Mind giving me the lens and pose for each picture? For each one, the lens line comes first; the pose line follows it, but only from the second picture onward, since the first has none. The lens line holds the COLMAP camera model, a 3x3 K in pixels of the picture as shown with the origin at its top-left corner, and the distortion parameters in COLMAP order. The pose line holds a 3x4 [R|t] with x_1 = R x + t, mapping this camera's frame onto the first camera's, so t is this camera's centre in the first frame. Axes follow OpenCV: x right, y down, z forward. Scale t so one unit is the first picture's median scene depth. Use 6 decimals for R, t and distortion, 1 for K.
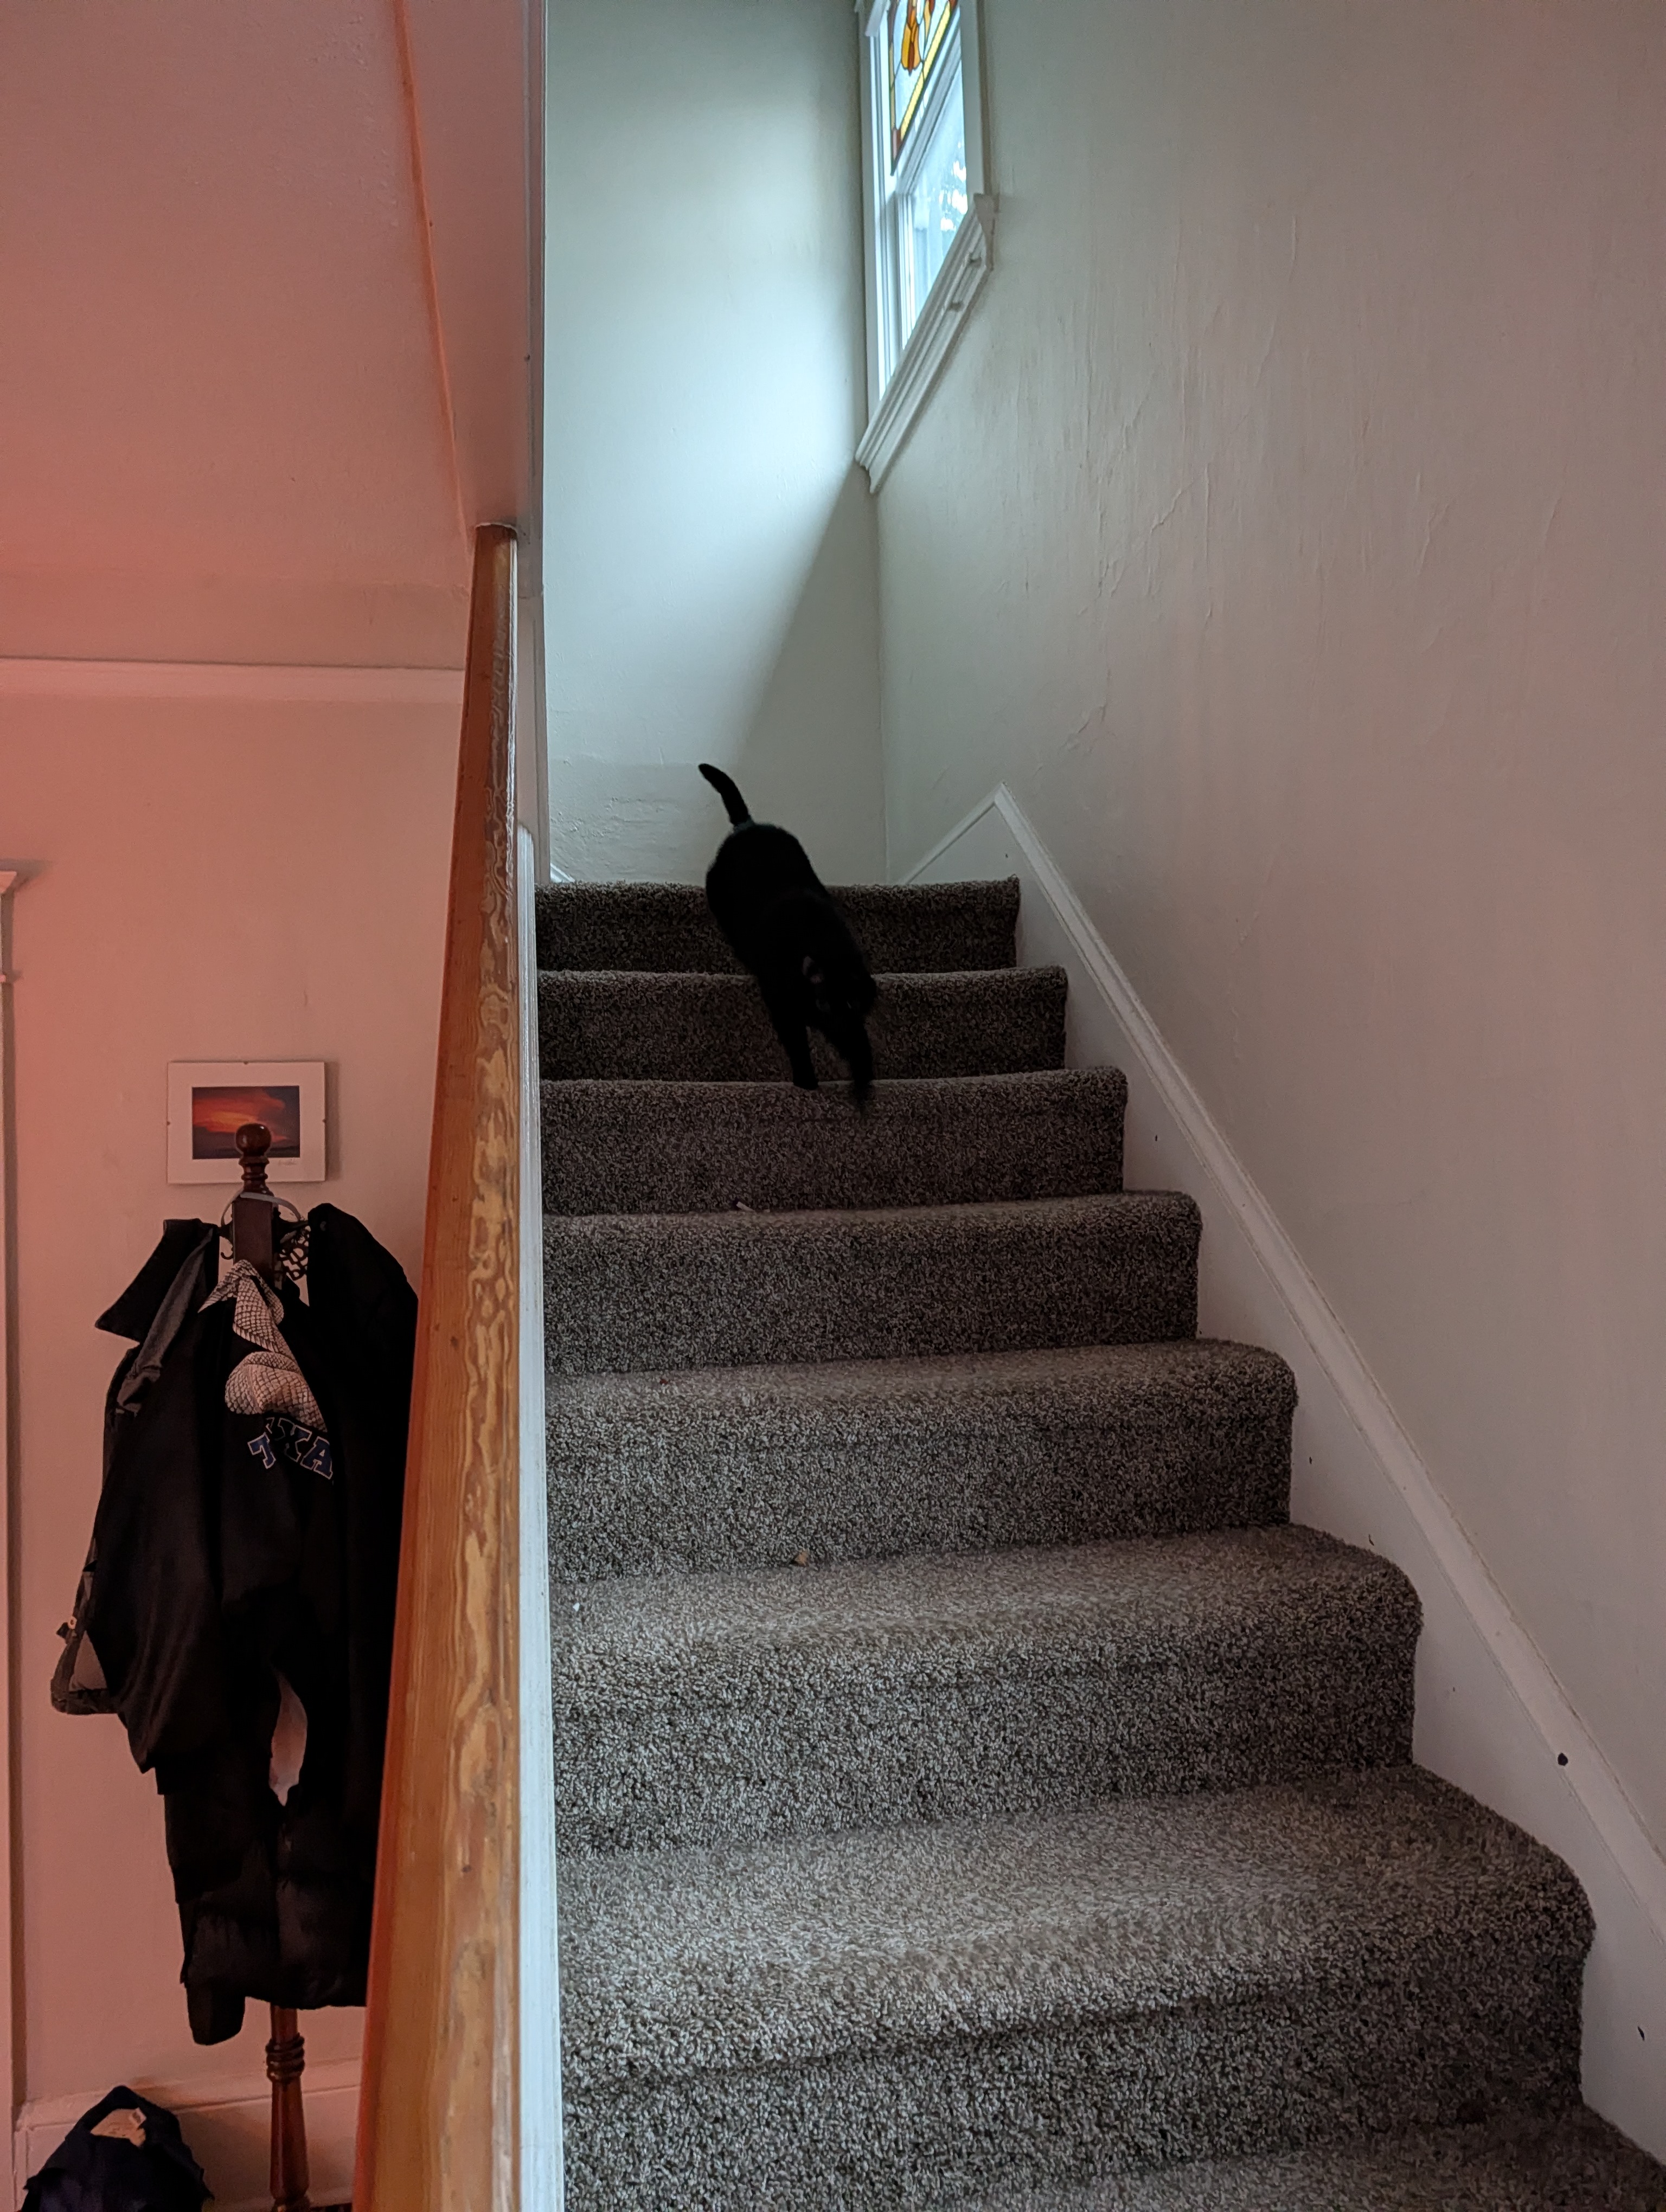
lens RADIAL K [[1606.5, 0, 818.4], [0, 1606.5, 1111.2], [0, 0, 1]] dist [0.003864, -0.008876]
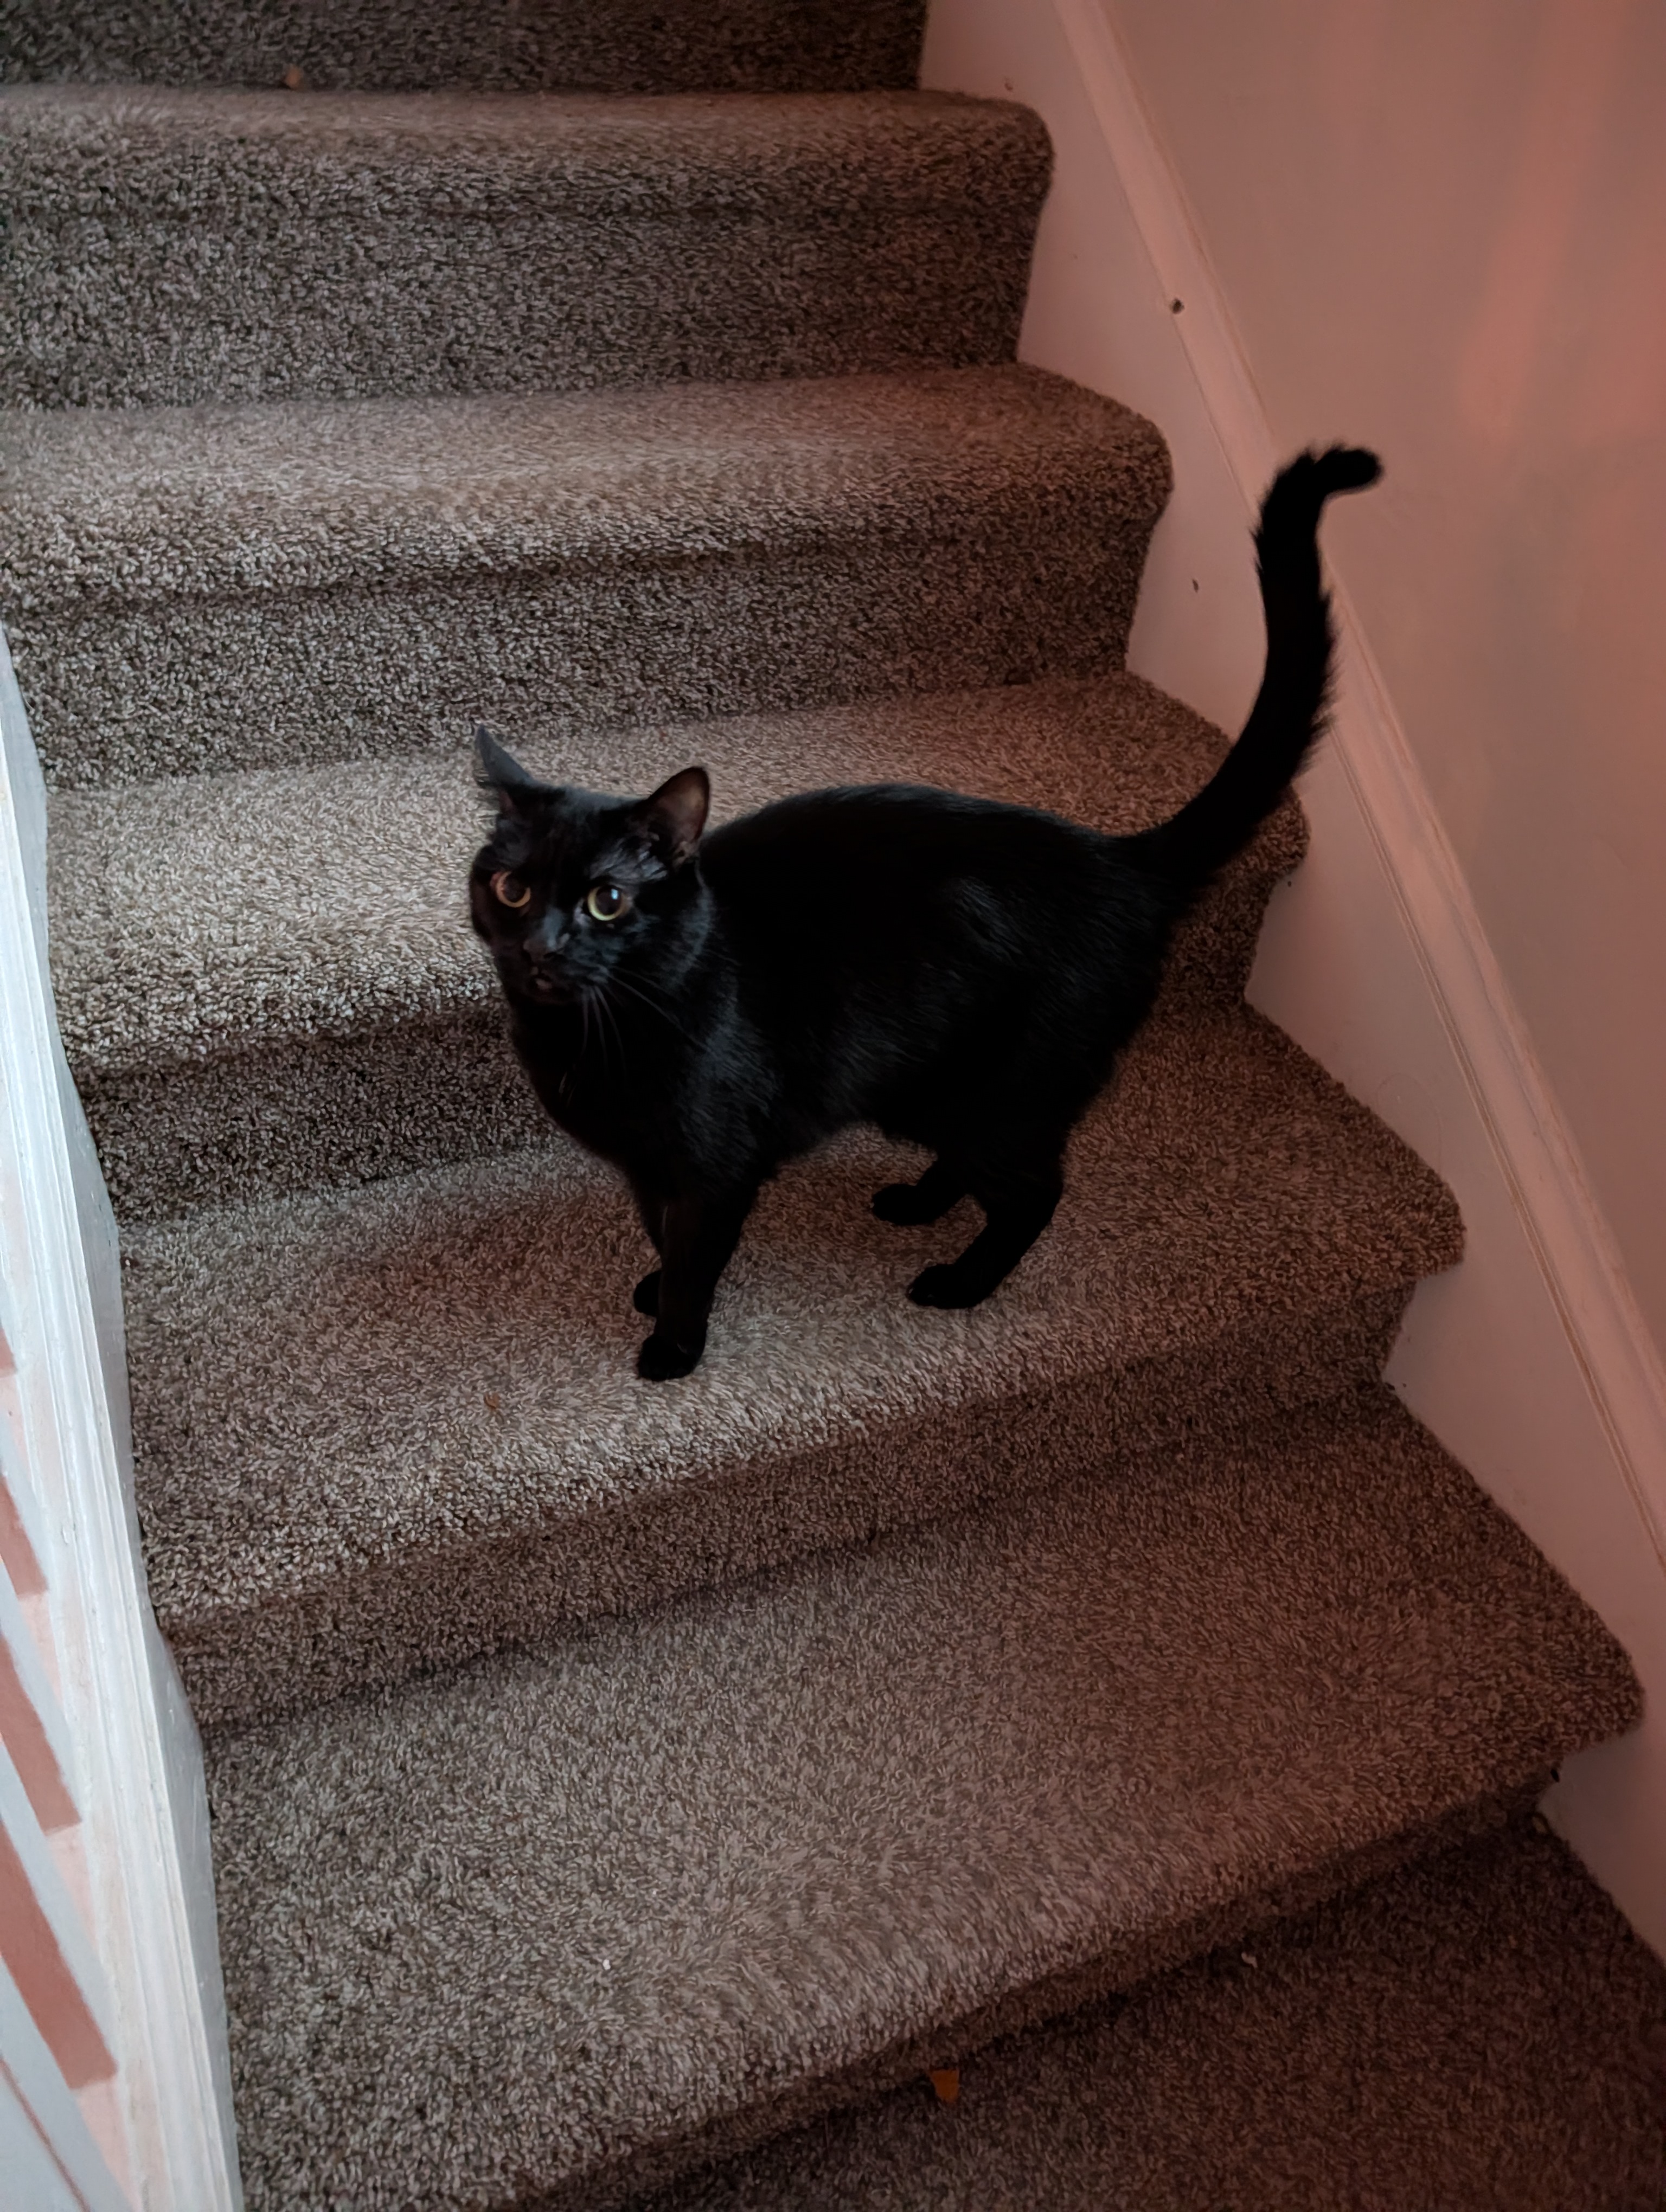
lens RADIAL K [[1606.5, 0, 818.4], [0, 1606.5, 1111.2], [0, 0, 1]] dist [0.003864, -0.008876]
pose [[0.978989, -0.059692, 0.194979, 0.075444], [-0.074177, 0.786434, 0.613204, 0.239899], [-0.189942, -0.614784, 0.765482, 0.093676]]
